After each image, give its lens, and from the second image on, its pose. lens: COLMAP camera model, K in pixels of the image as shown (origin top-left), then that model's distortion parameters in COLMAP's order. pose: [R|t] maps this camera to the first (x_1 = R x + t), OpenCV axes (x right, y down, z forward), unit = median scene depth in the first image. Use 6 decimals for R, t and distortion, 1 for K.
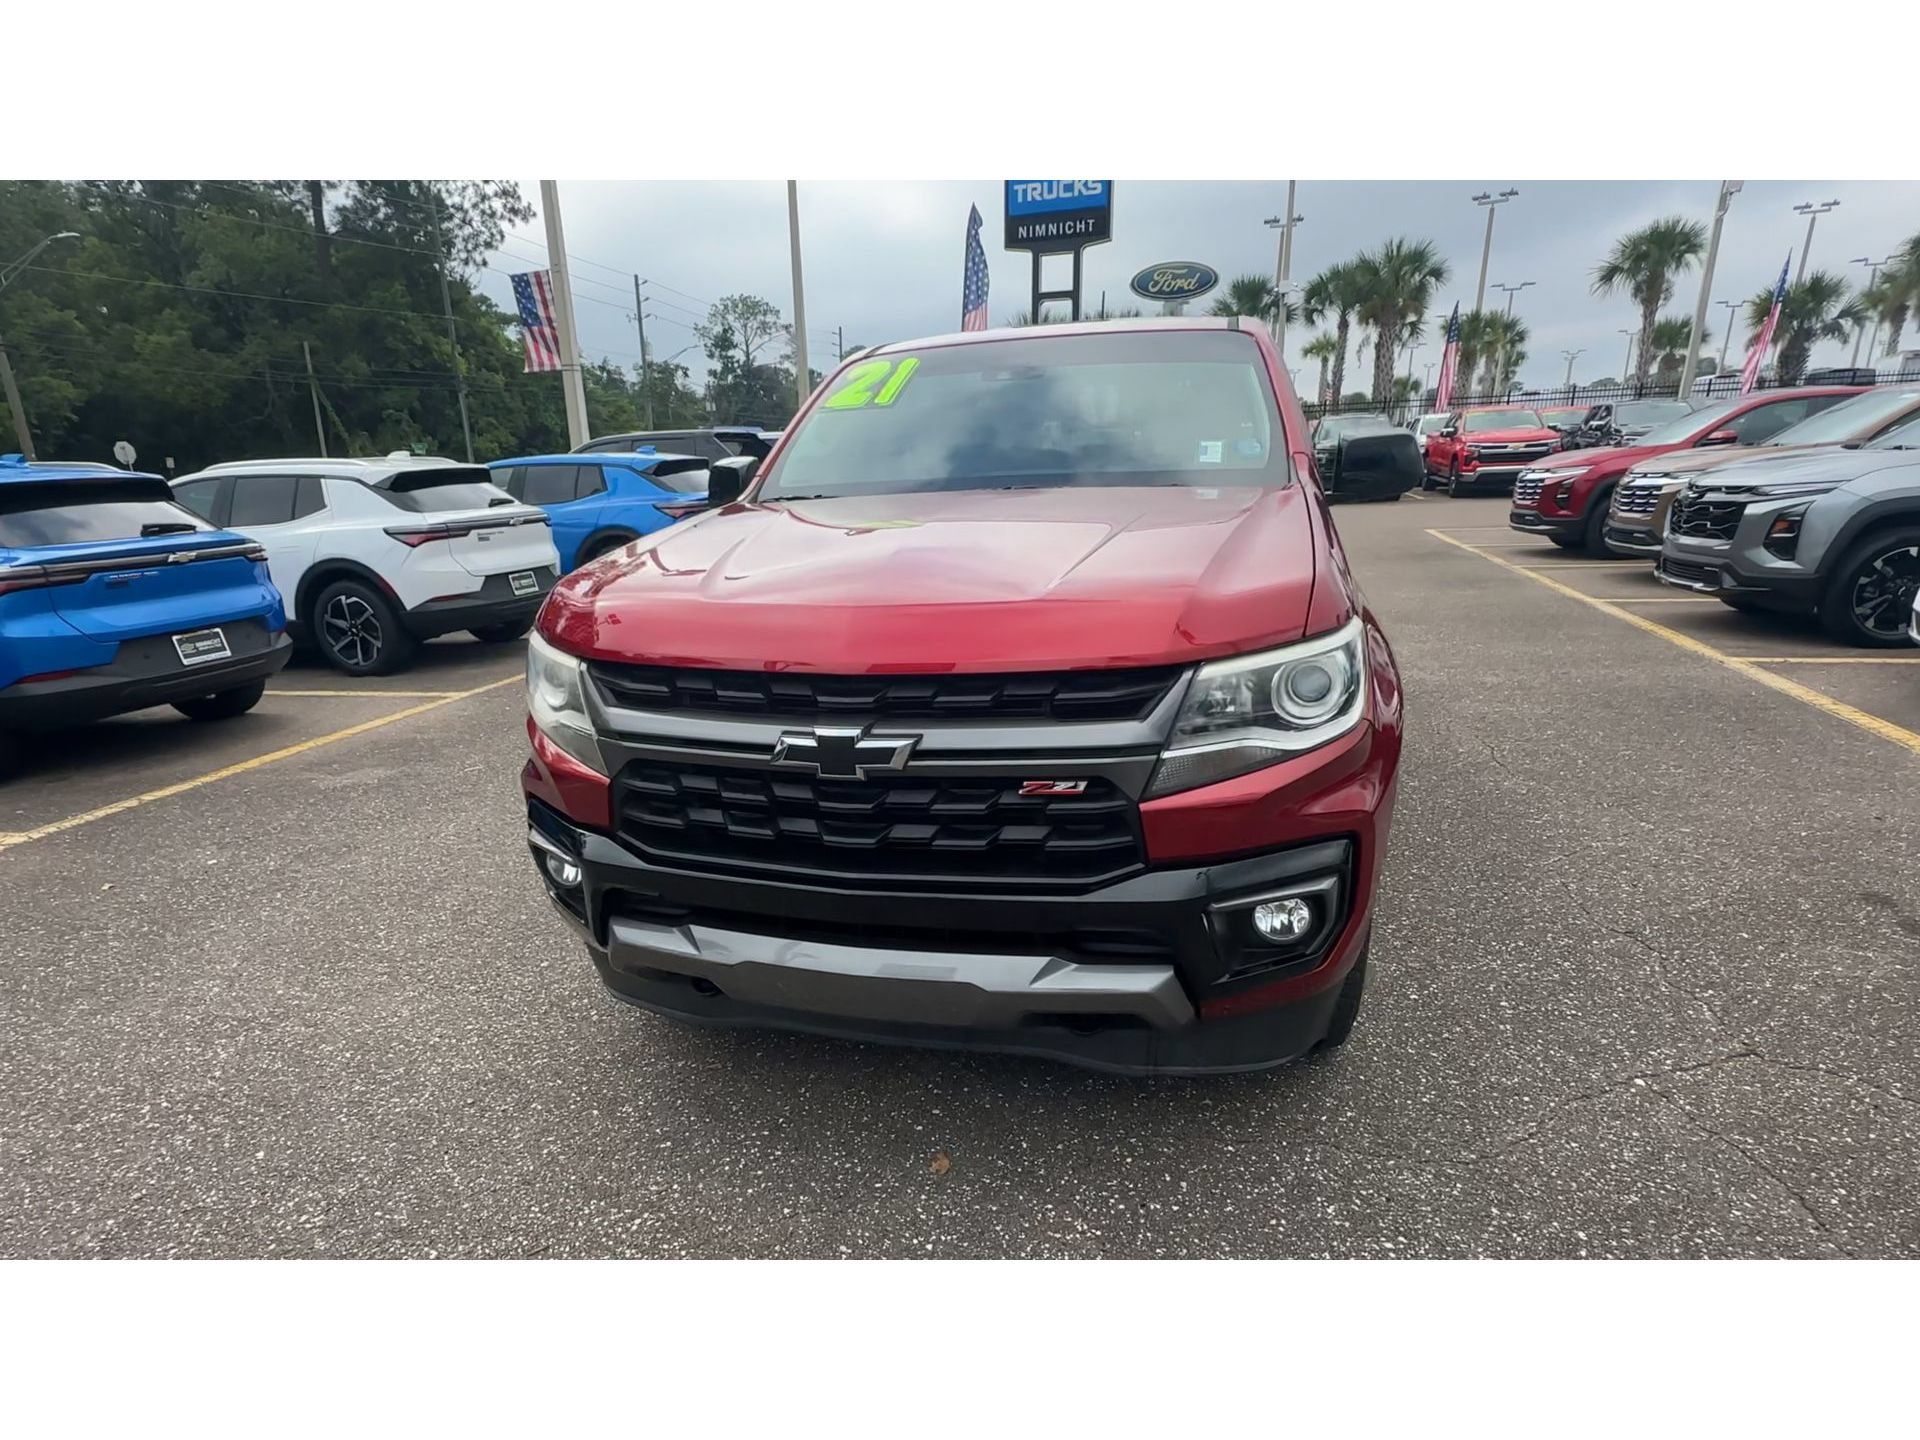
lens RADIAL K [[1099.1, 0, 906.3], [0, 1099.1, 877.3], [0, 0, 1]] dist [-0.005399, 0.001635]
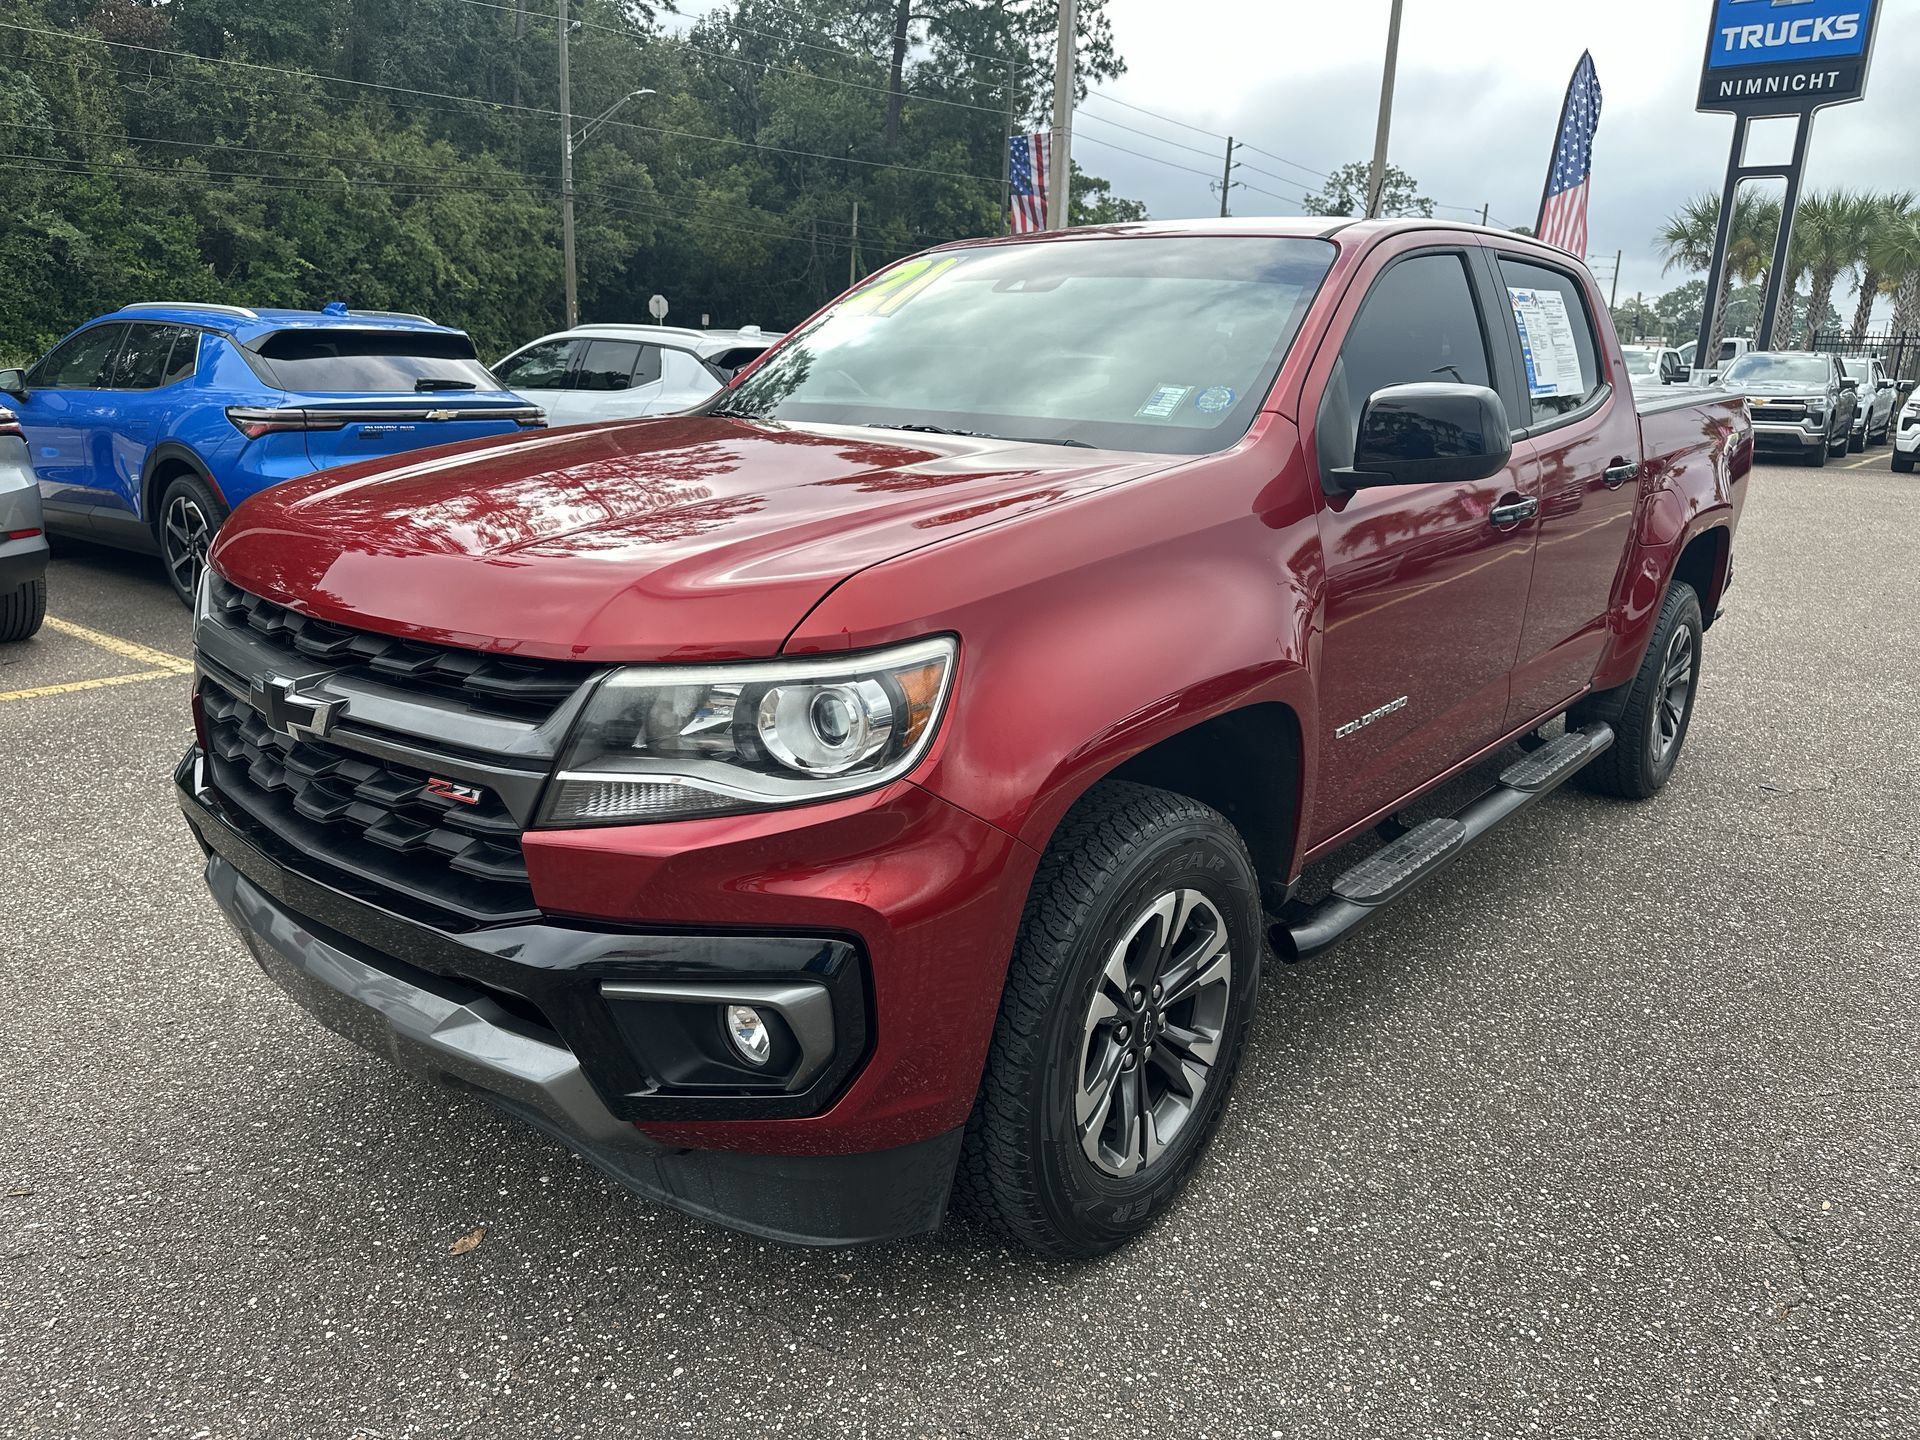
lens RADIAL K [[1376.7, 0, 960.0], [0, 1376.7, 720.0], [0, 0, 1]] dist [0.035880, -0.039425]
pose [[0.913138, 0.168408, -0.371237, 0.091094], [-0.205768, 0.976563, -0.063122, -0.015774], [0.351906, 0.134027, 0.926390, 0.021766]]
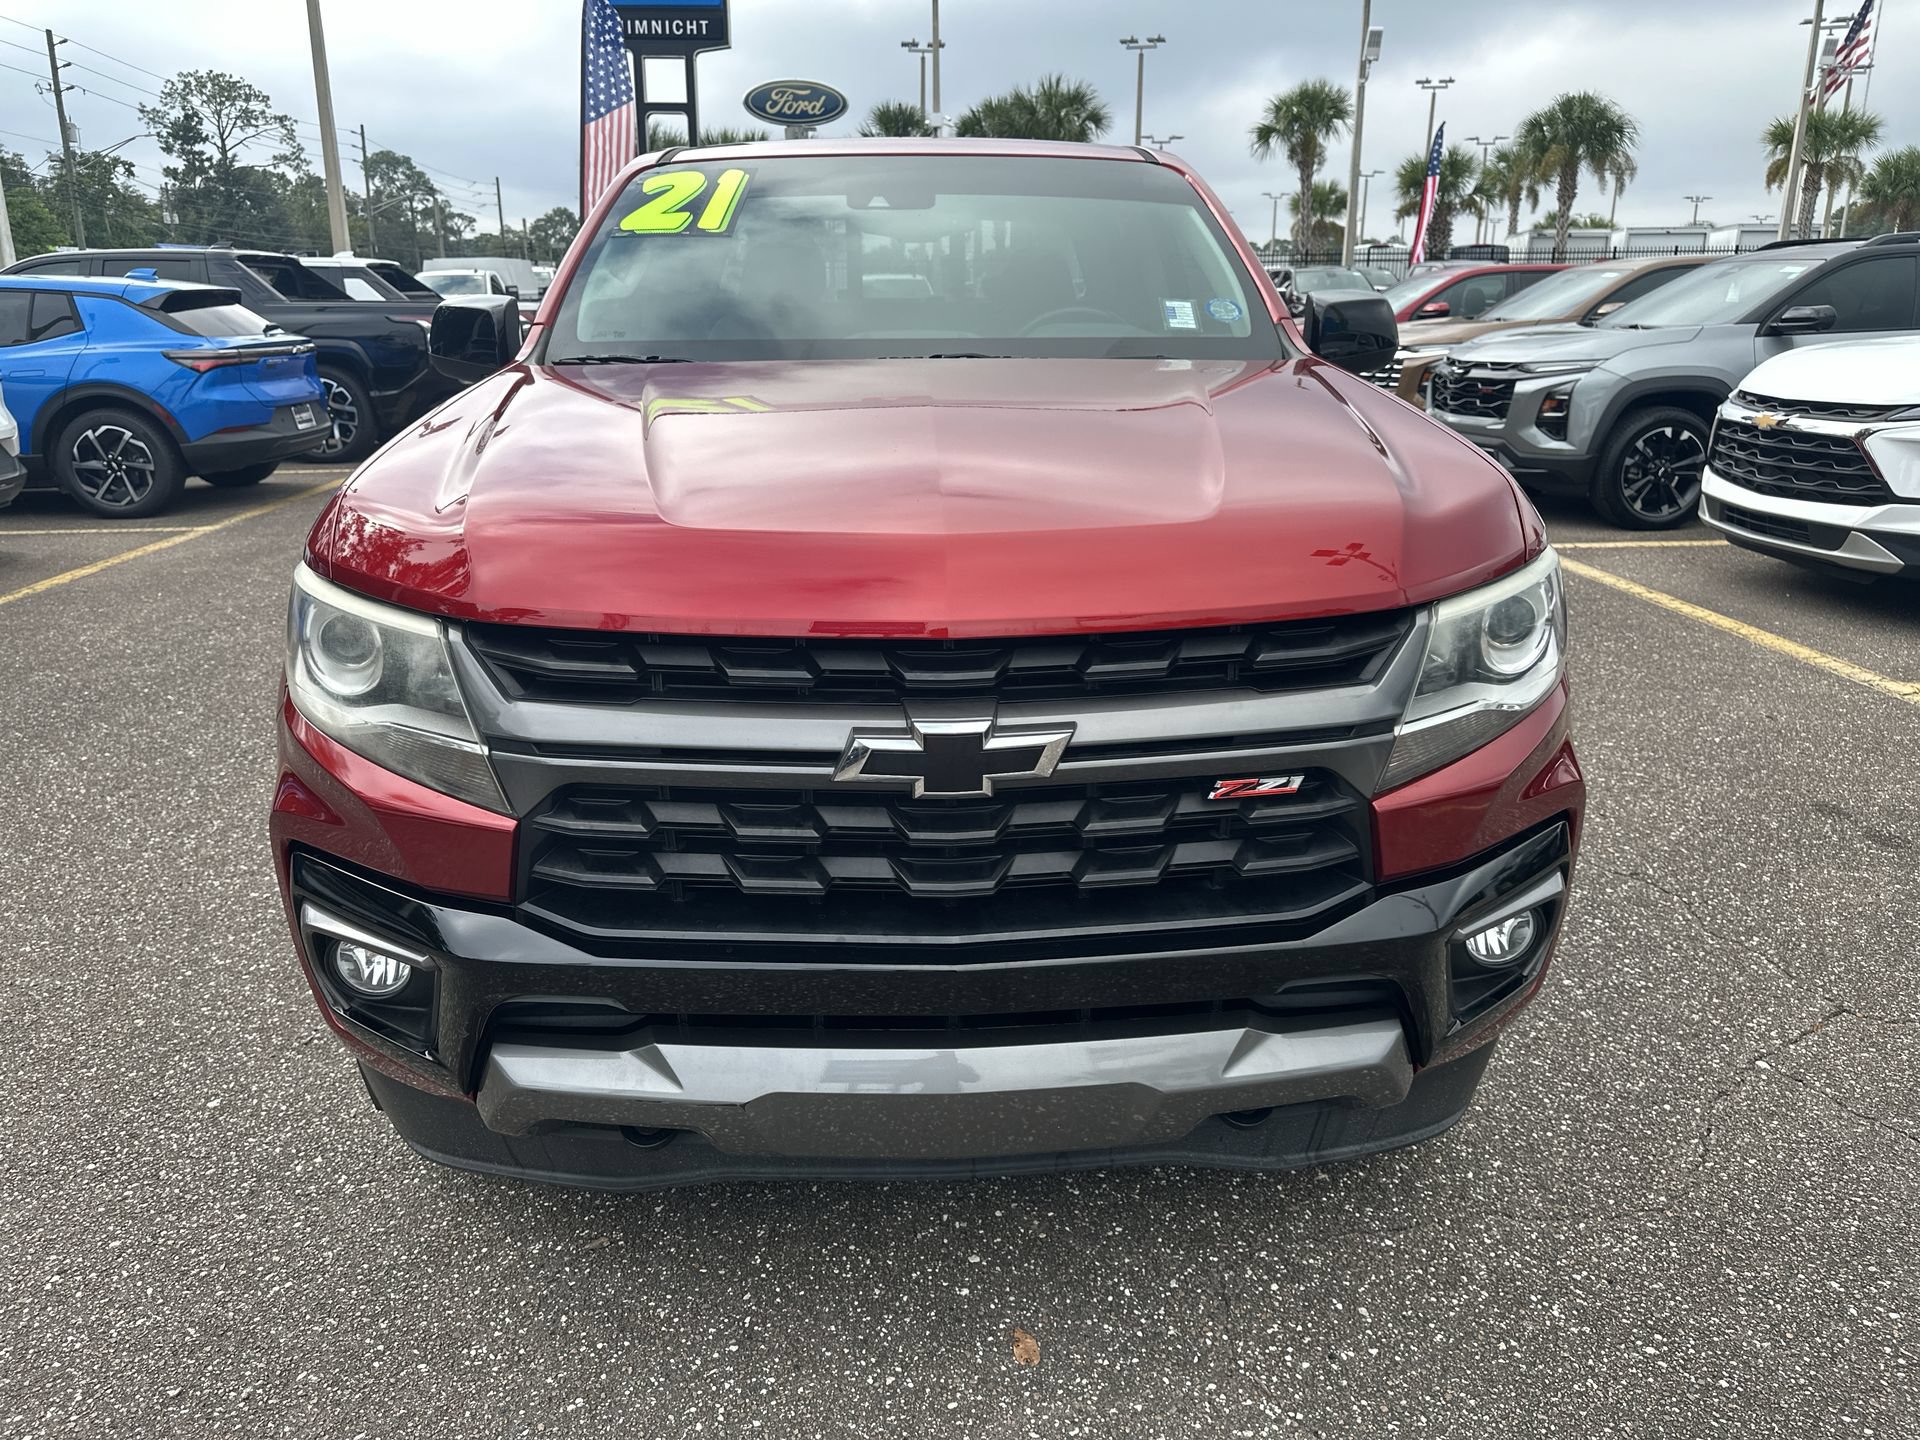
lens RADIAL K [[1376.7, 0, 960.0], [0, 1376.7, 720.0], [0, 0, 1]] dist [0.035880, -0.039425]
pose [[0.942917, -0.062523, 0.327106, -0.035511], [0.087001, 0.994356, -0.060728, -0.009558], [-0.321462, 0.085720, 0.943035, 0.026210]]
